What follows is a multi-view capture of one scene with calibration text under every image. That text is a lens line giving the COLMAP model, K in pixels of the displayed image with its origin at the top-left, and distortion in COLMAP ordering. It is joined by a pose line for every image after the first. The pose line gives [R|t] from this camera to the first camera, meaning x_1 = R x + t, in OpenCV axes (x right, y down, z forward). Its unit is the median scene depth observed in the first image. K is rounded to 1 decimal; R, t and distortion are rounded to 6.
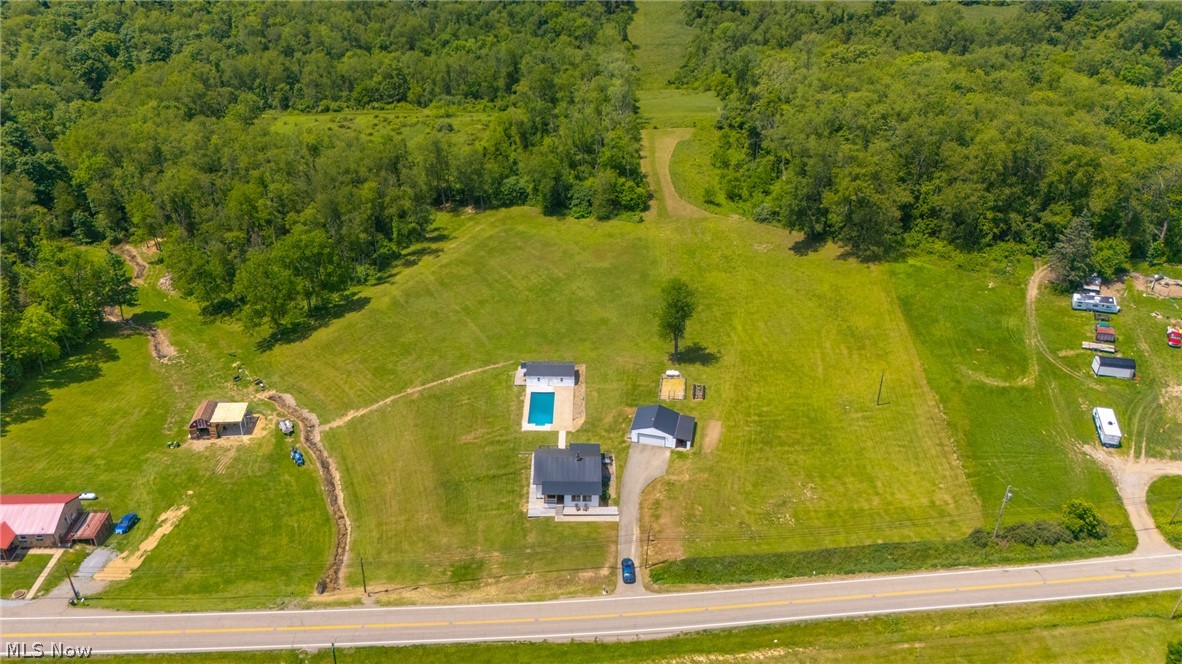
lens RADIAL K [[854.8, 0, 589.3], [0, 854.8, 328.3], [0, 0, 1]] dist [0.055734, -0.036873]
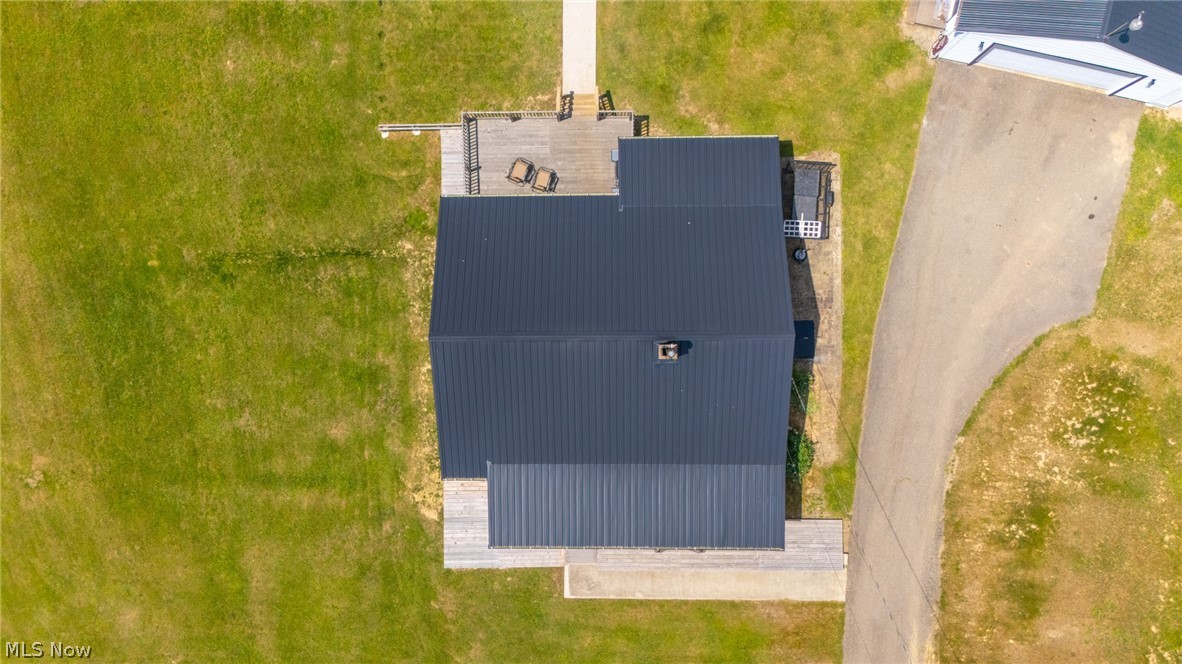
lens RADIAL K [[854.8, 0, 593.5], [0, 854.8, 325.5], [0, 0, 1]] dist [0.055734, -0.036873]
pose [[0.999007, 0.003371, -0.044425, -0.020245], [0.036690, 0.503407, 0.863270, -0.009500], [0.025274, -0.864043, 0.502783, 0.876364]]
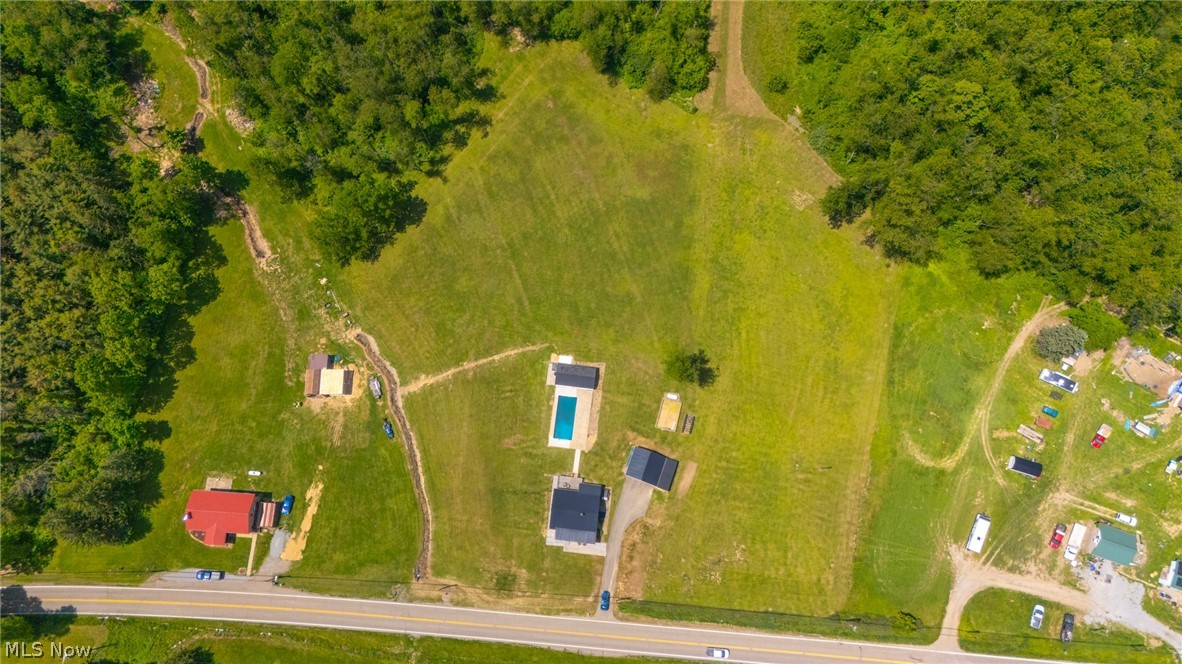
lens RADIAL K [[854.8, 0, 597.2], [0, 854.8, 321.9], [0, 0, 1]] dist [0.055734, -0.036873]
pose [[0.991536, 0.110517, -0.068137, 0.070908], [-0.022752, 0.664589, 0.746863, -1.076568], [0.127825, -0.738991, 0.661478, 0.287601]]
